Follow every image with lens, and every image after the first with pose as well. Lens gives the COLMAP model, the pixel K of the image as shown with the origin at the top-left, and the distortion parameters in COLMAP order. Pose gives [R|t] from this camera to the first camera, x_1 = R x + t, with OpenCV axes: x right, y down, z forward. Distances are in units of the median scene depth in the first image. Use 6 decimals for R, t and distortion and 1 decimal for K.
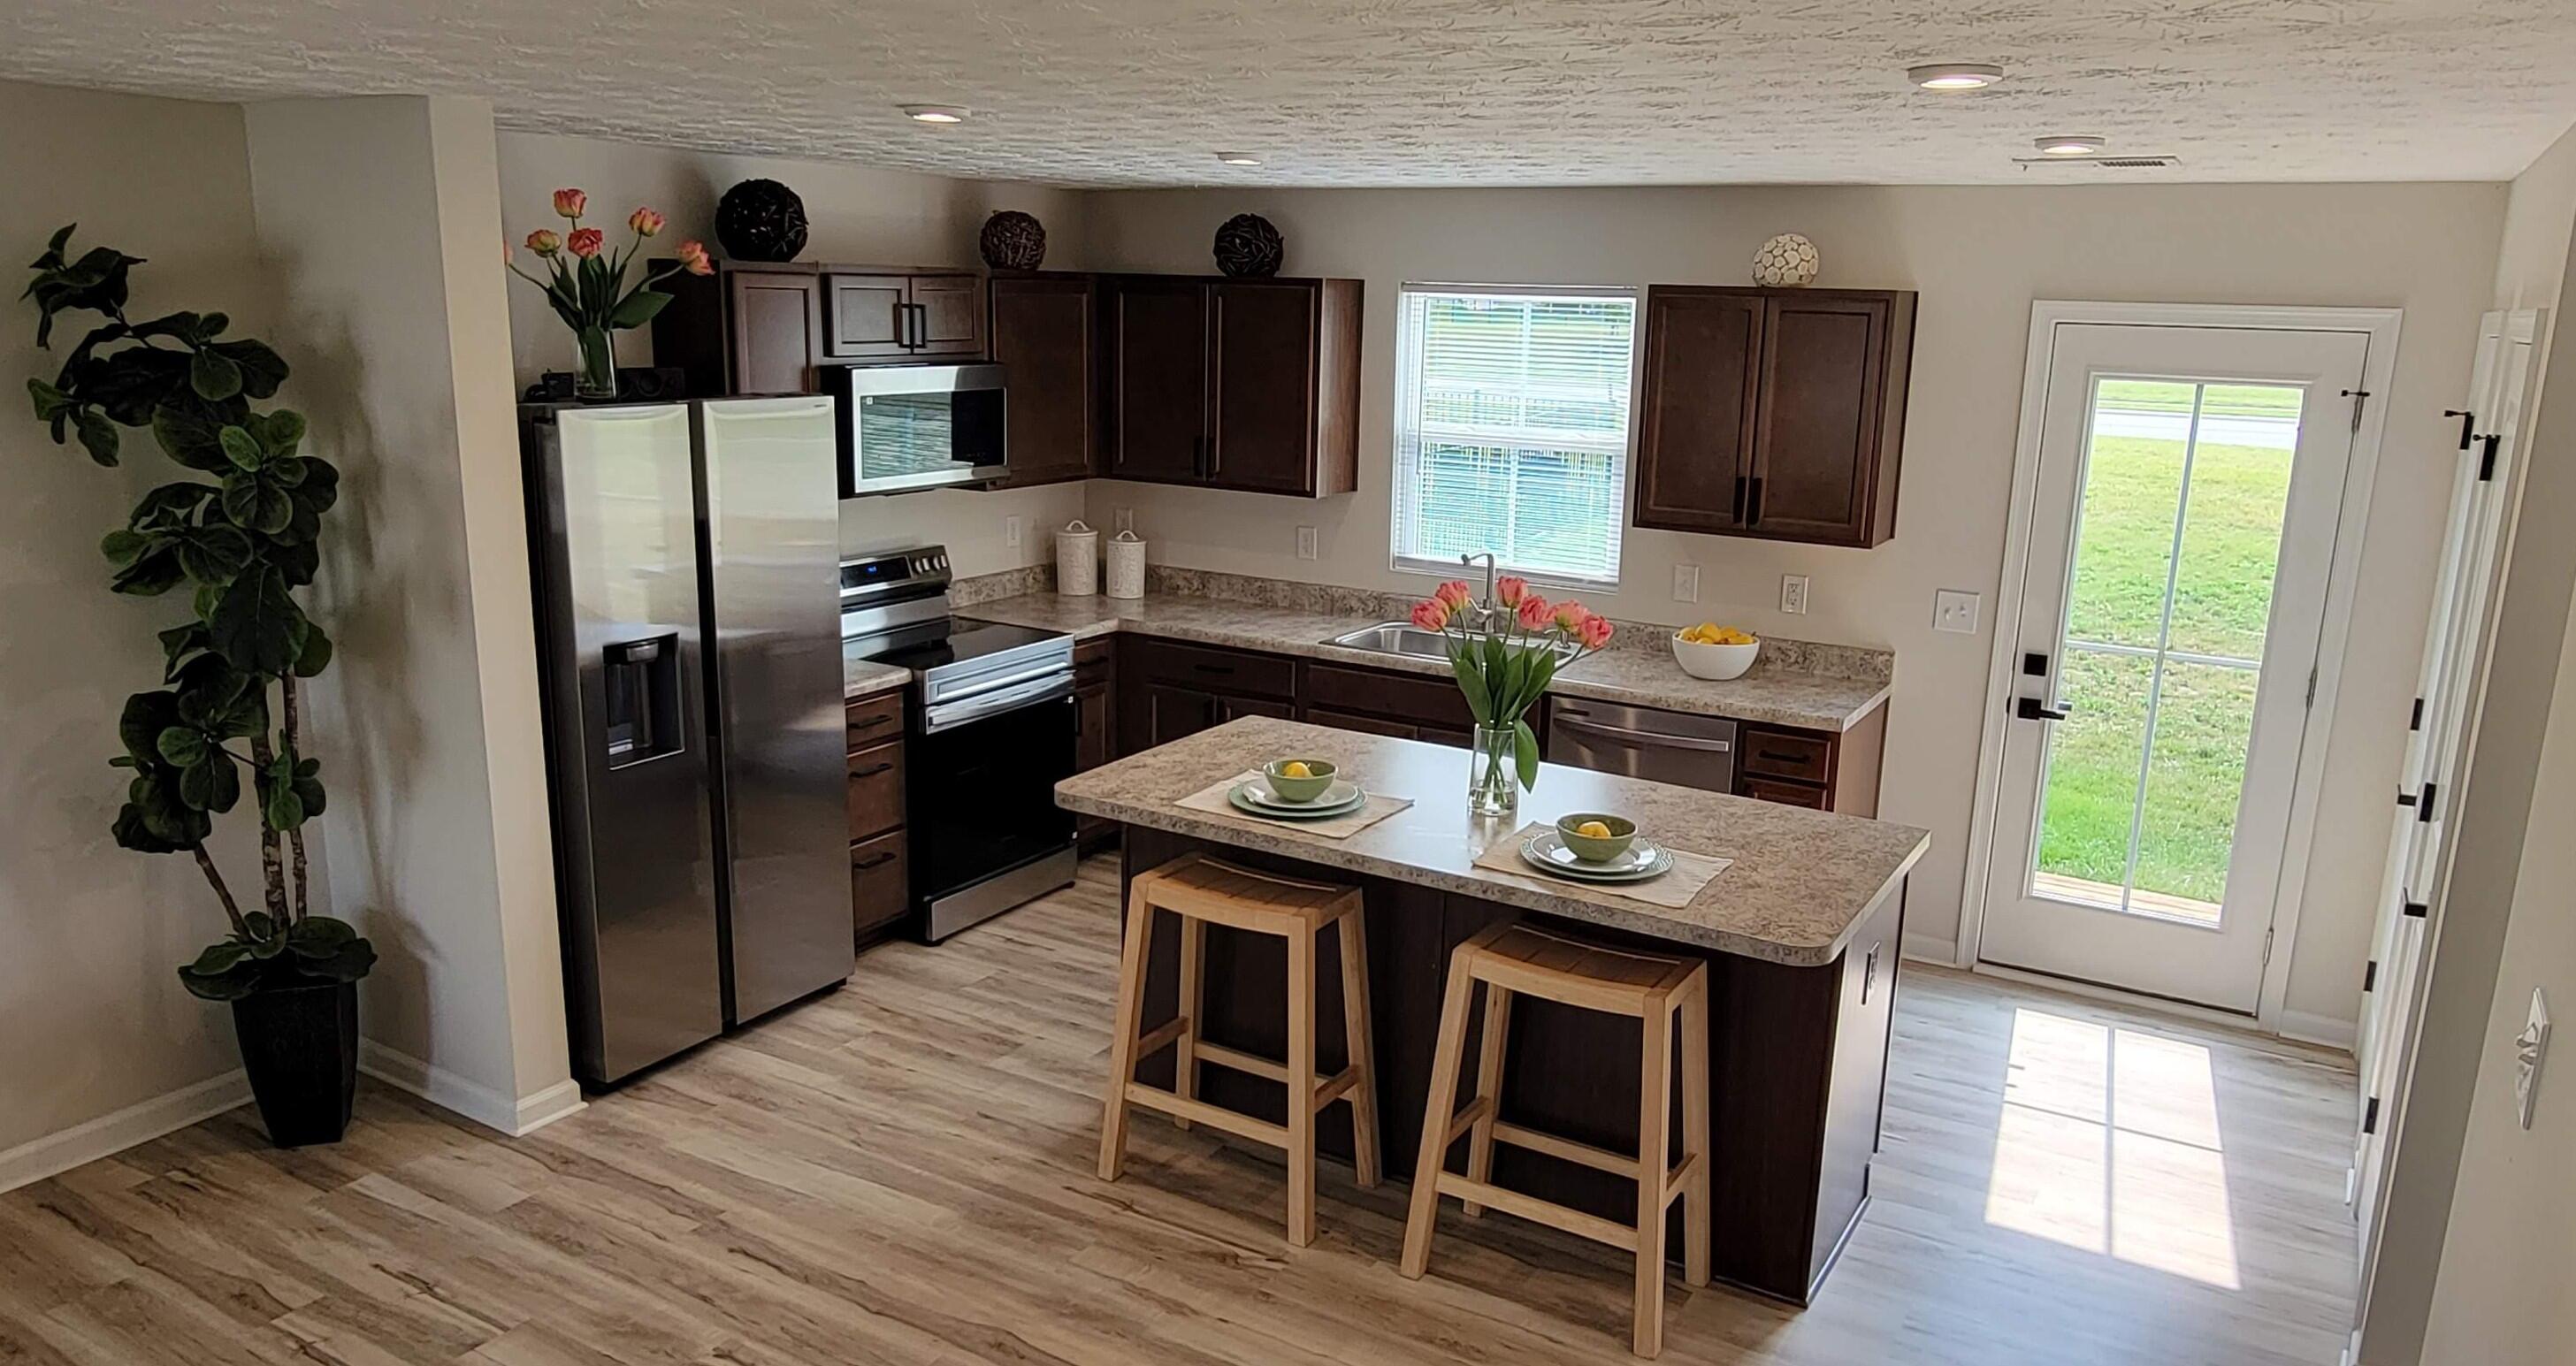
lens RADIAL K [[1849.5, 0, 1373.2], [0, 1849.5, 719.2], [0, 0, 1]] dist [0.001386, 0.003236]
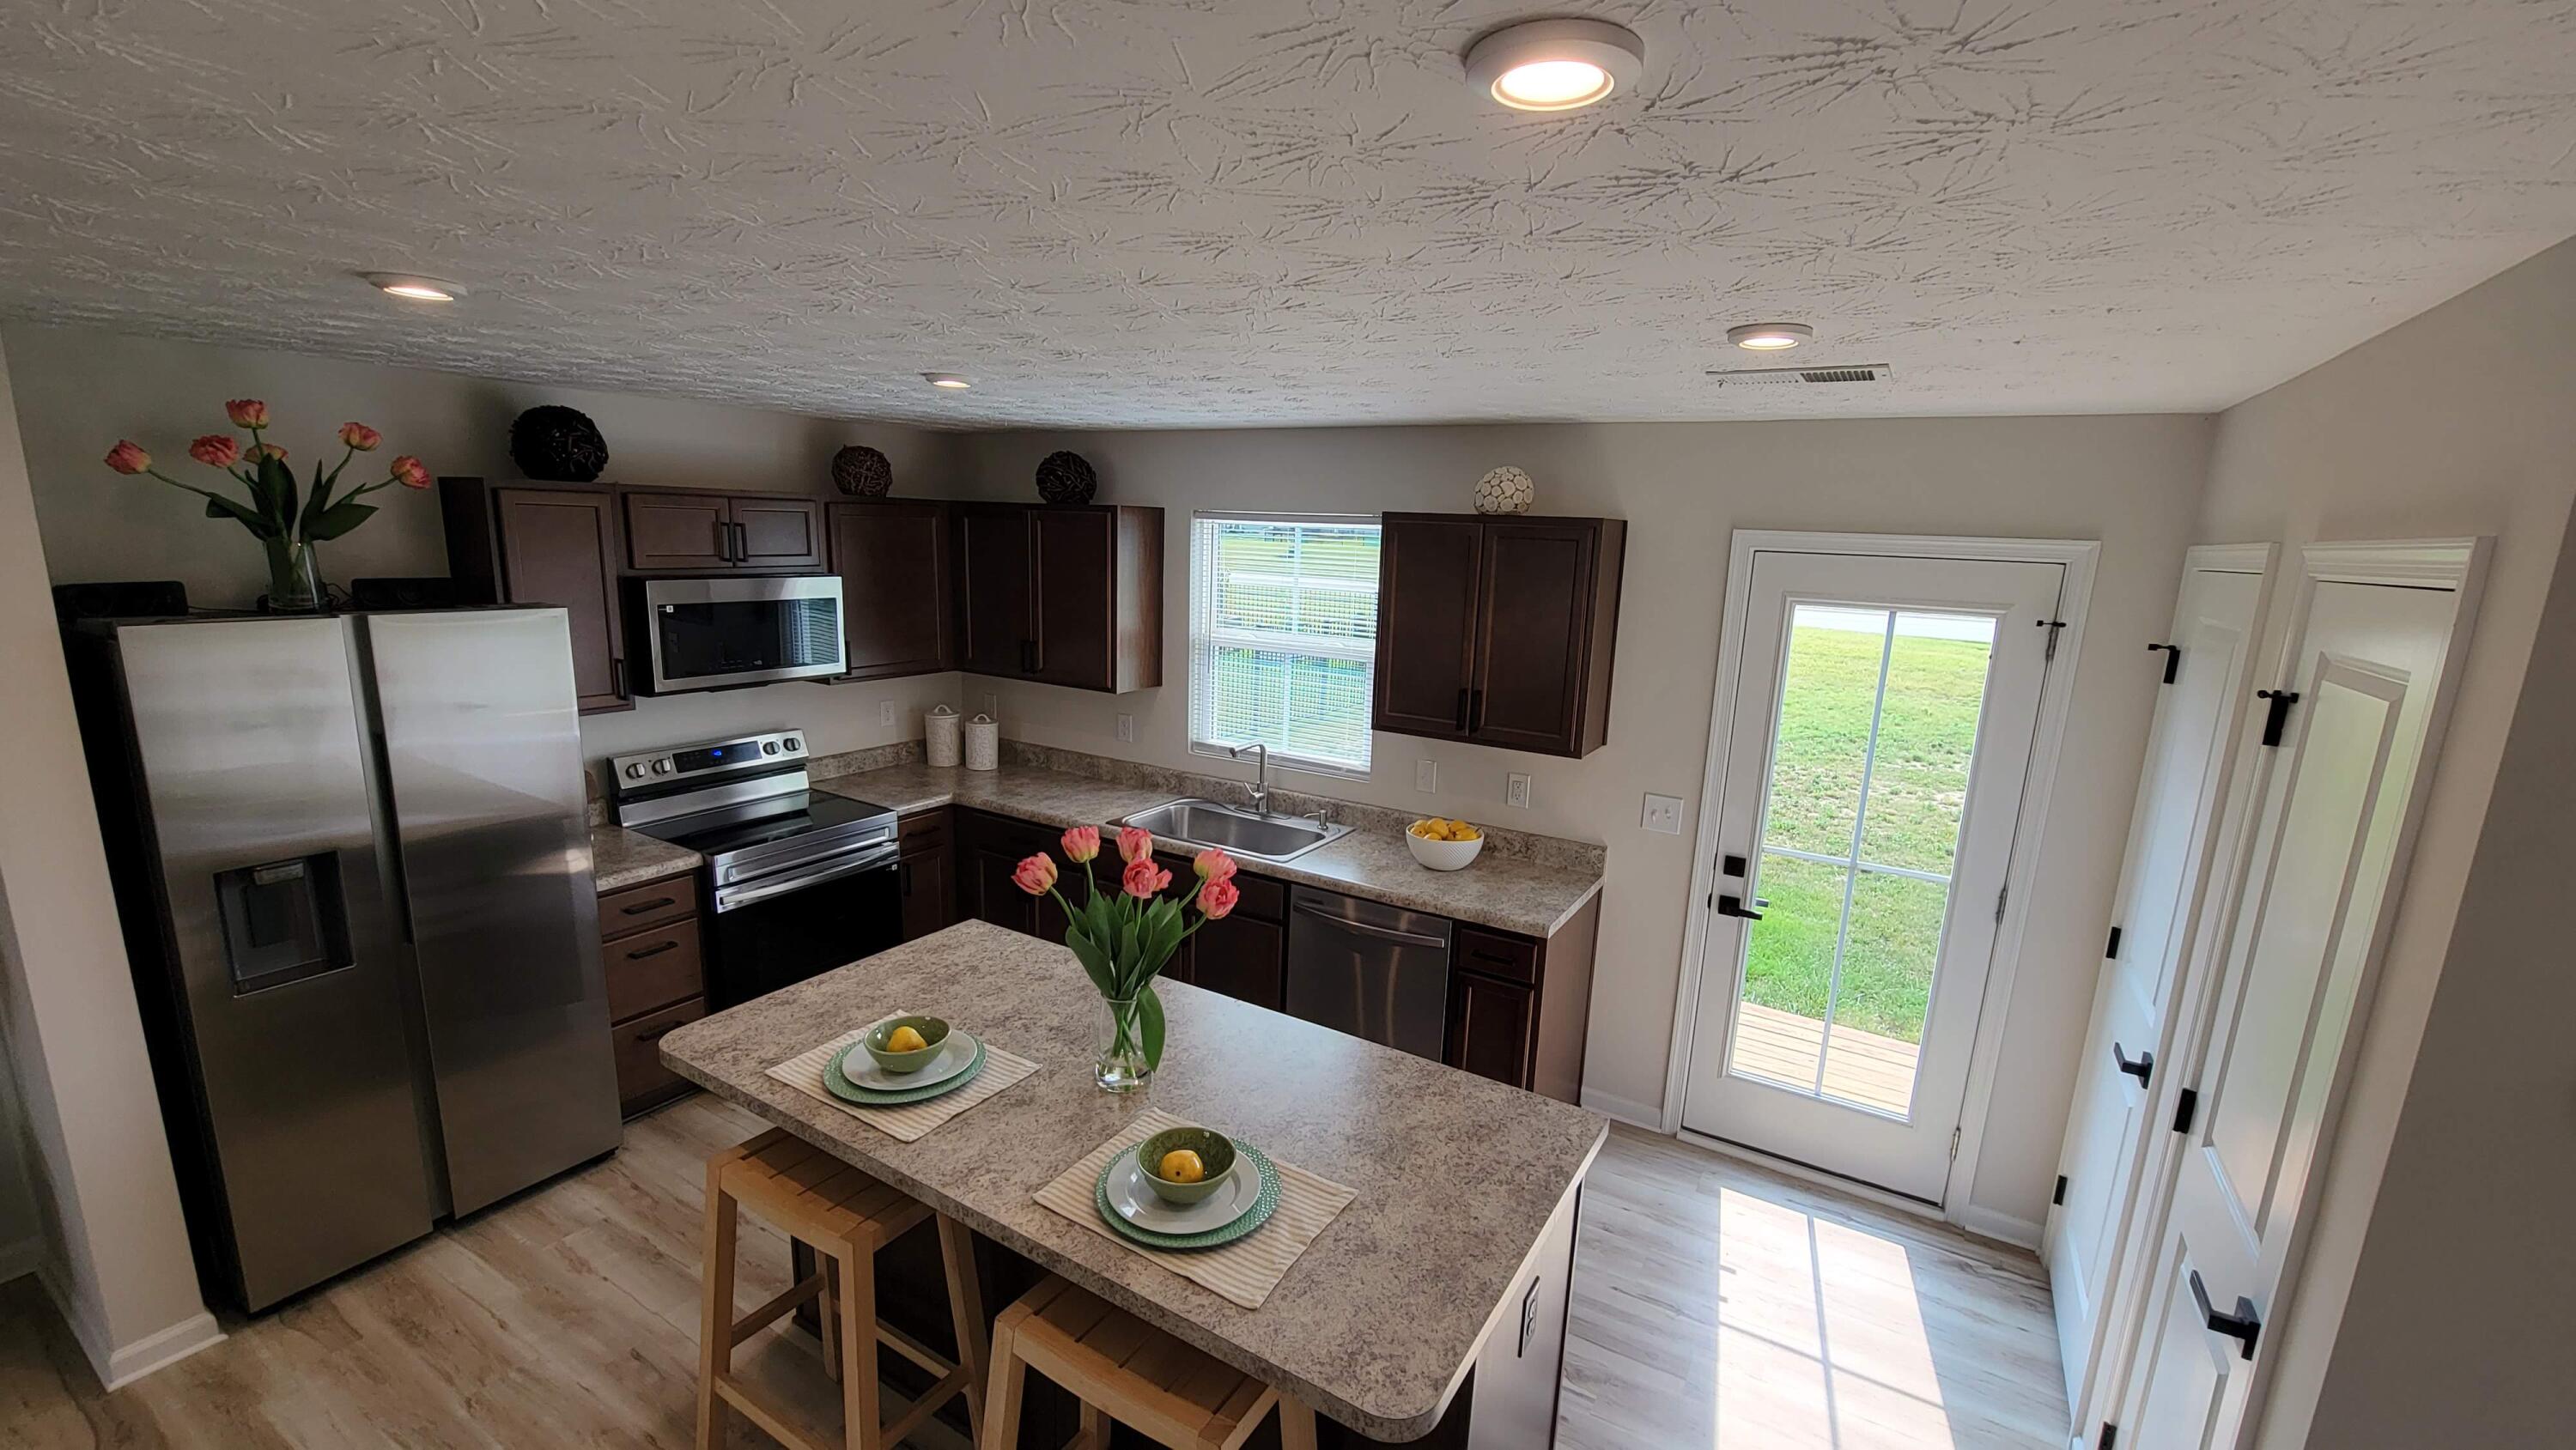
lens RADIAL K [[1076.8, 0, 1345.3], [0, 1076.8, 750.1], [0, 0, 1]] dist [-0.003627, -0.000488]
pose [[0.999838, 0.013569, -0.011809, 0.137095], [-0.013870, 0.999571, -0.025784, -0.077482], [0.011454, 0.025943, 0.999598, 0.367369]]
